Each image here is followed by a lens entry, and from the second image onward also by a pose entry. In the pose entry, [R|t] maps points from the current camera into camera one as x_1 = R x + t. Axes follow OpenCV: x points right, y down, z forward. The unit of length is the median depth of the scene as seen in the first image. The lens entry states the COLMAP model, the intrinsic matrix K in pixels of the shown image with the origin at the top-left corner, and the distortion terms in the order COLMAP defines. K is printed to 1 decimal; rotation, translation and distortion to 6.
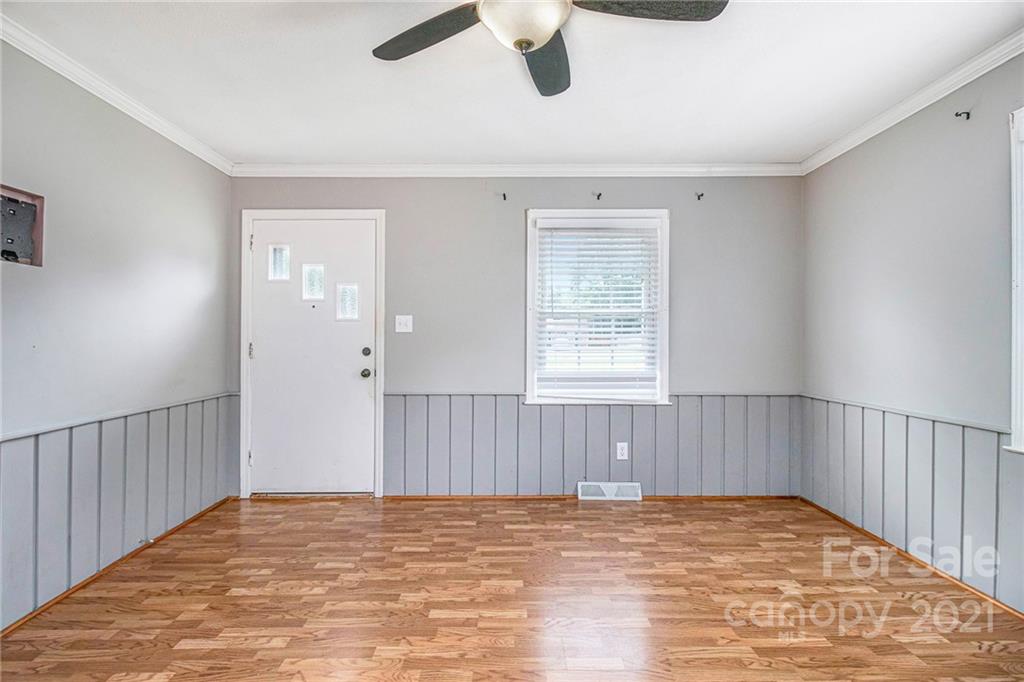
lens RADIAL K [[487.1, 0, 514.1], [0, 487.1, 340.4], [0, 0, 1]] dist [-0.003048, -0.000283]
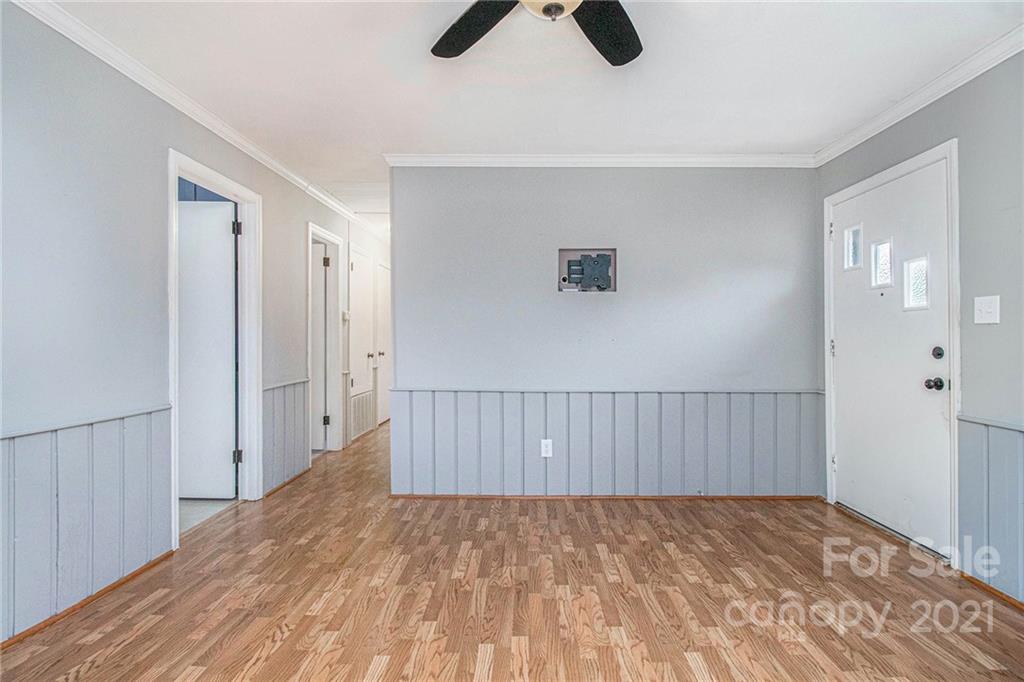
lens RADIAL K [[487.1, 0, 514.1], [0, 487.1, 340.4], [0, 0, 1]] dist [-0.003048, -0.000283]
pose [[-0.038173, 0.008940, -0.999231, 0.452727], [-0.001953, 0.999957, 0.009021, 0.000522], [0.999269, 0.002295, -0.038154, 0.467346]]
